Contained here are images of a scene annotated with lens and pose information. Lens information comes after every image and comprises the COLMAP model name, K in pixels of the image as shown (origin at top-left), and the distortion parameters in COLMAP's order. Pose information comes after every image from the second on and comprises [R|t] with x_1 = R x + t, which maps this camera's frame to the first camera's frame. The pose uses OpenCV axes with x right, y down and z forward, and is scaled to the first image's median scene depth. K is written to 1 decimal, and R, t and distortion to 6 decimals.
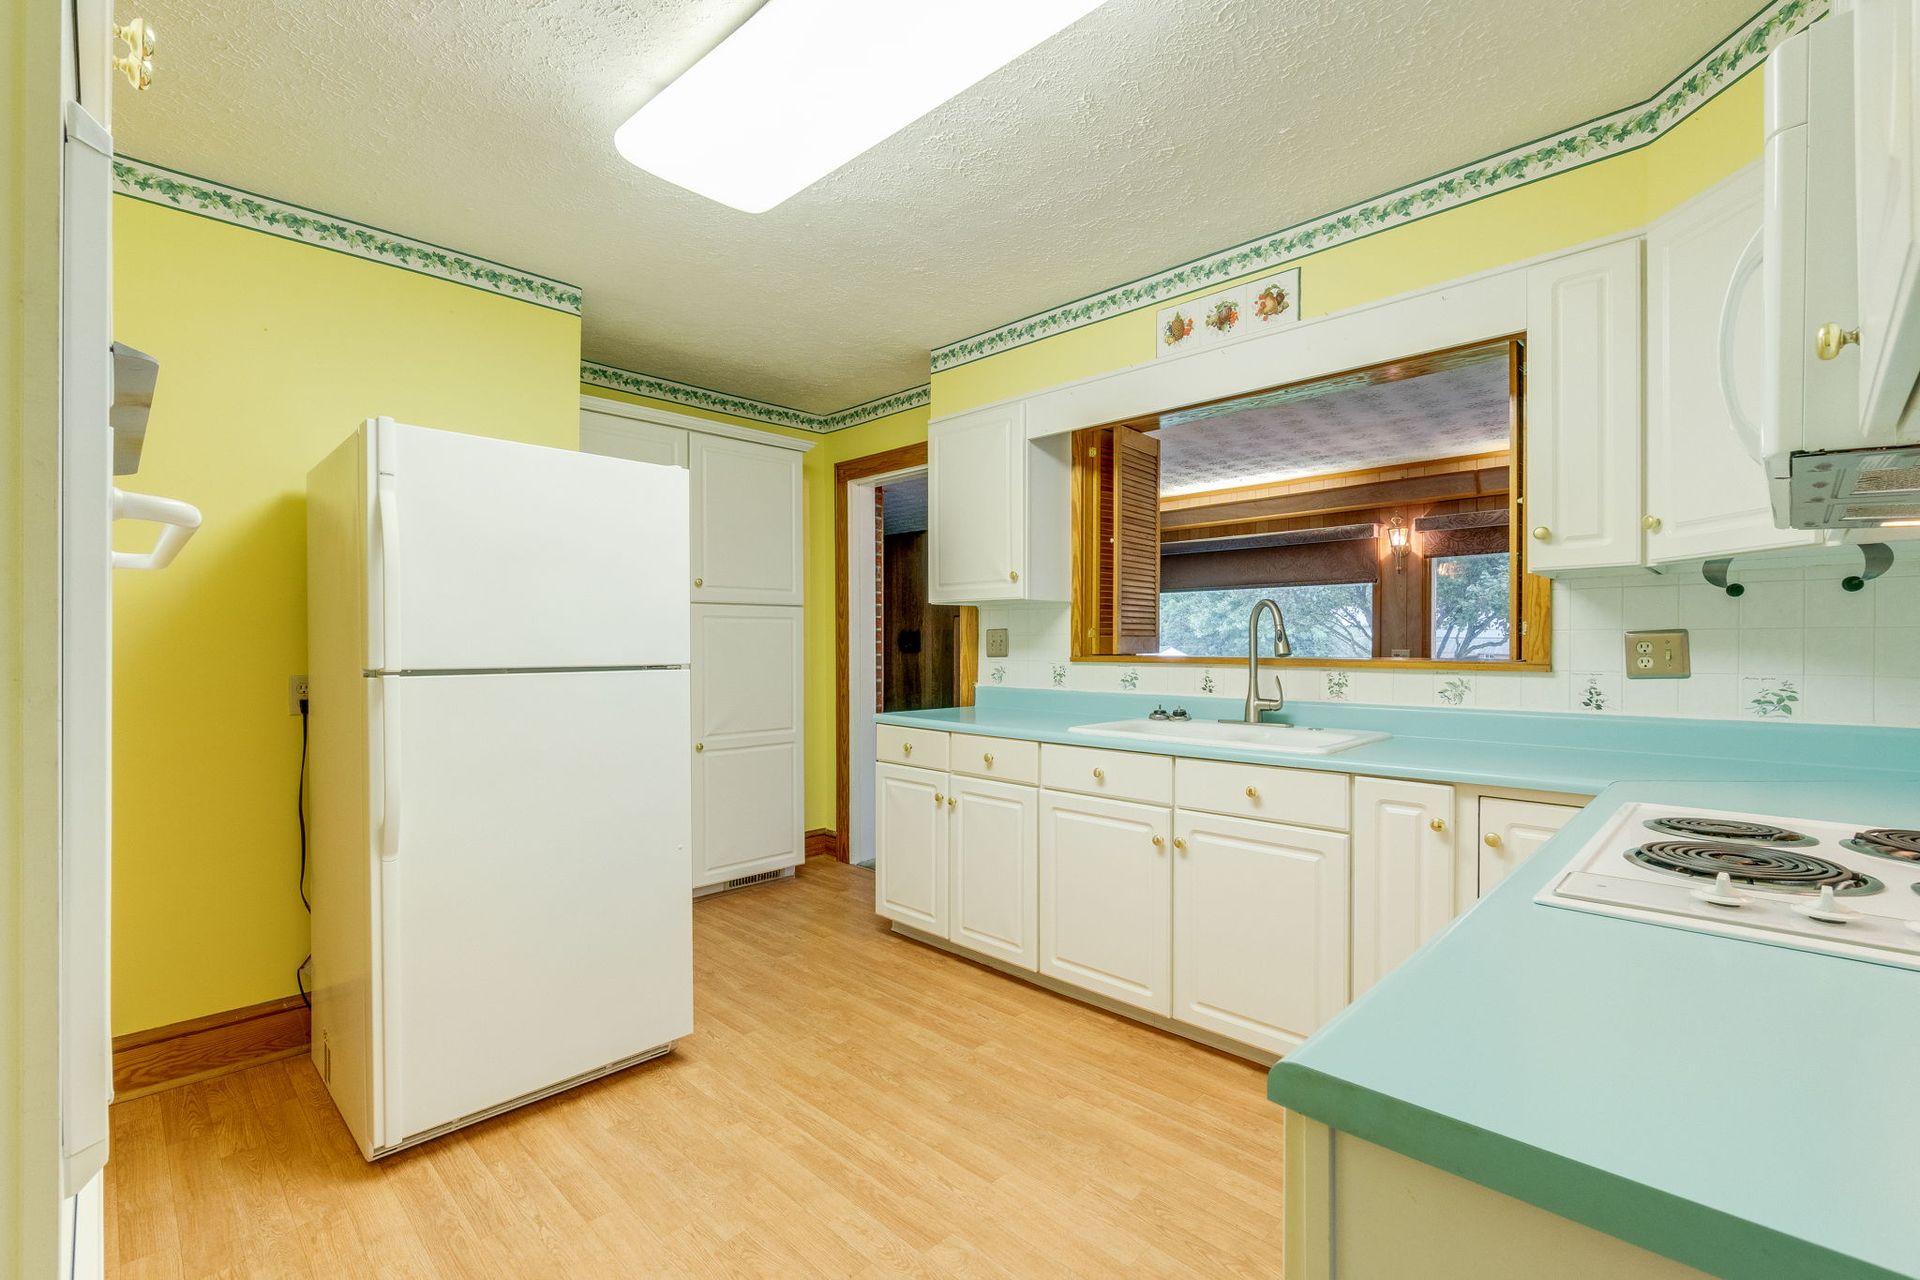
lens RADIAL K [[840.6, 0, 958.3], [0, 840.6, 646.9], [0, 0, 1]] dist [-0.000335, -0.001597]
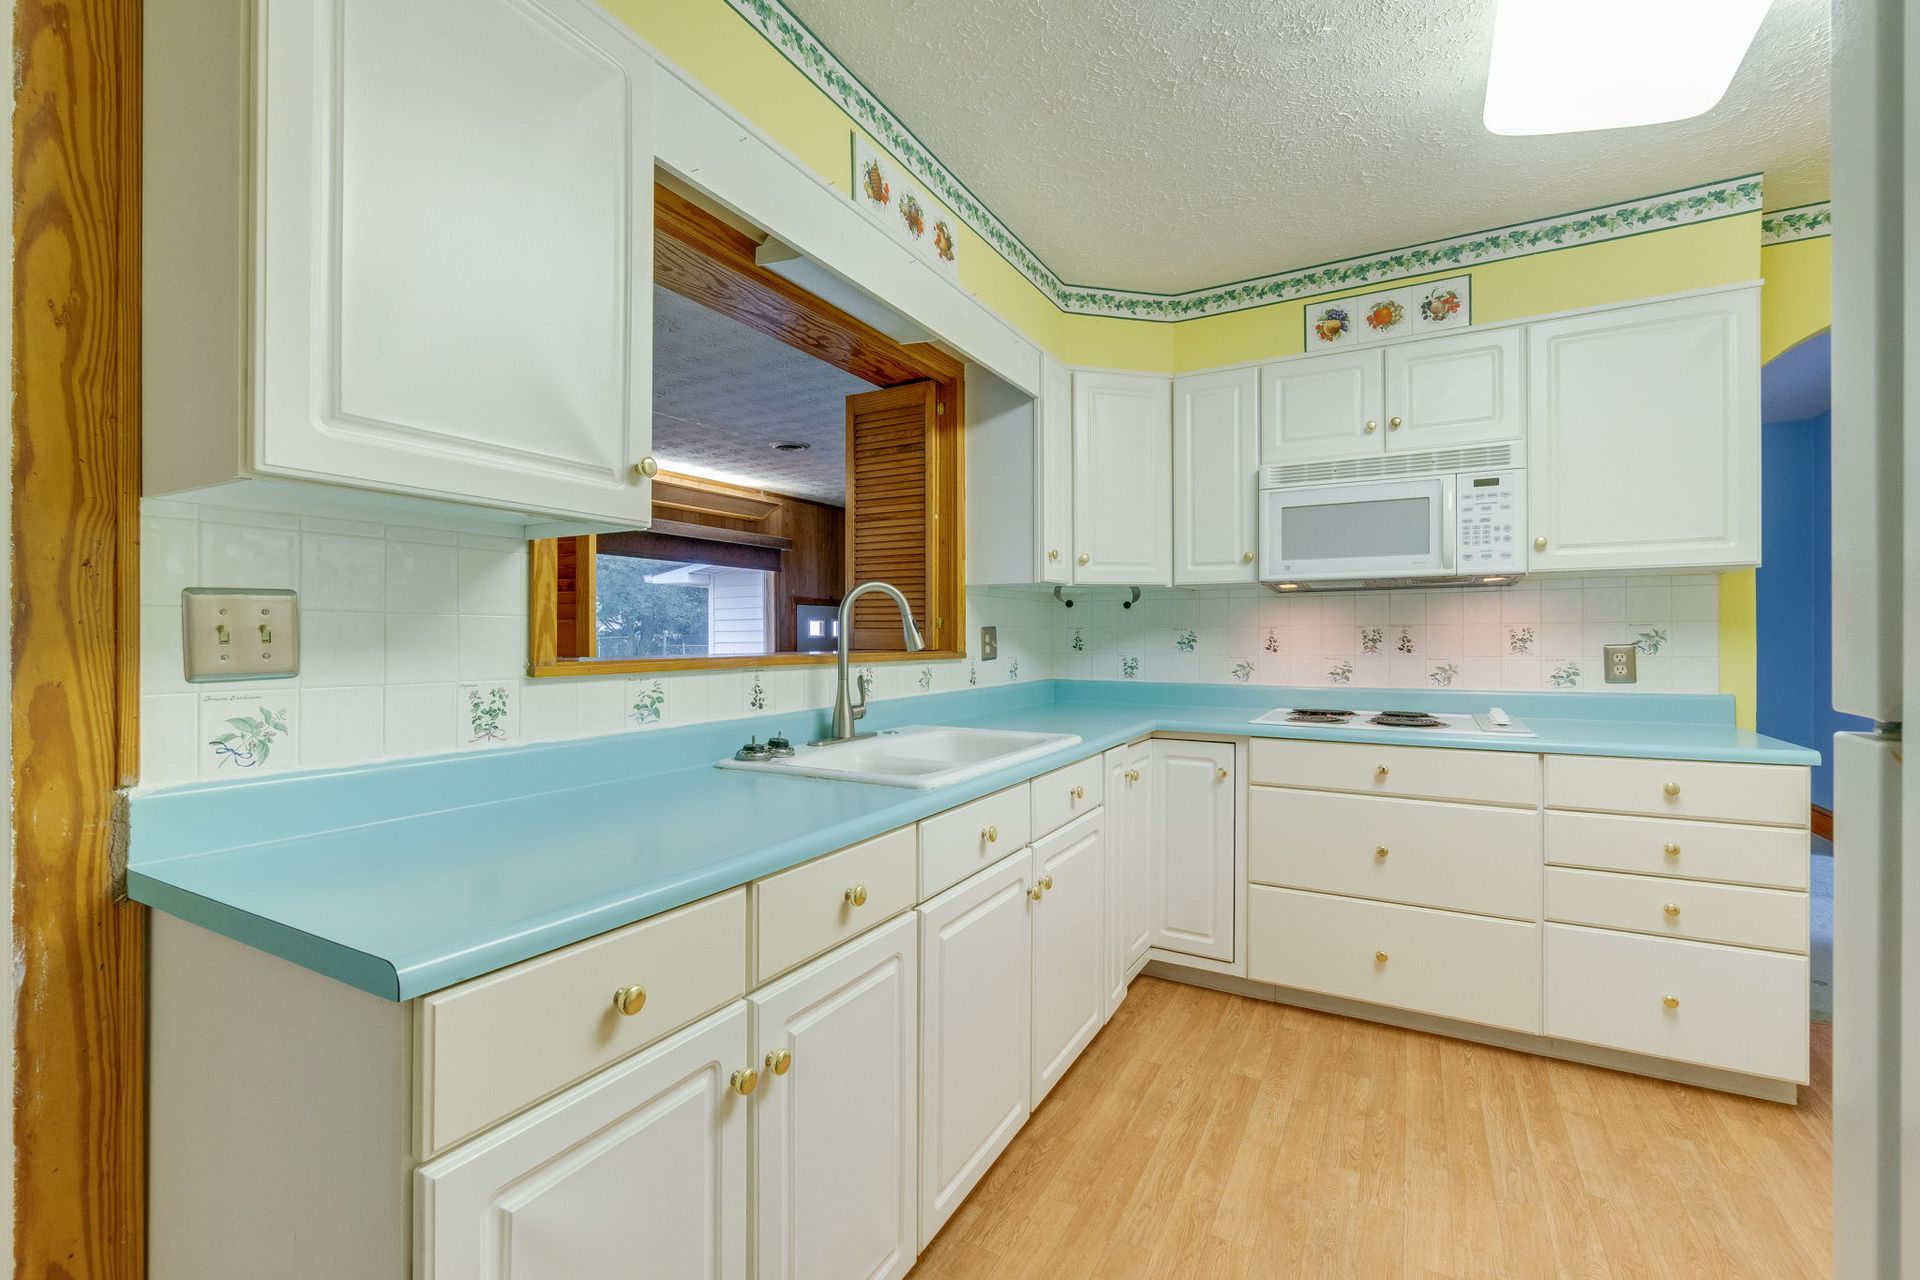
lens RADIAL K [[823.6, 0, 959.5], [0, 823.6, 634.3], [0, 0, 1]] dist [0.000521, 0.000000]
pose [[-0.261432, 0.000000, 0.965222, -0.421041], [0.001788, 0.999998, 0.000484, -0.005944], [-0.965220, 0.001852, -0.261431, 1.132578]]
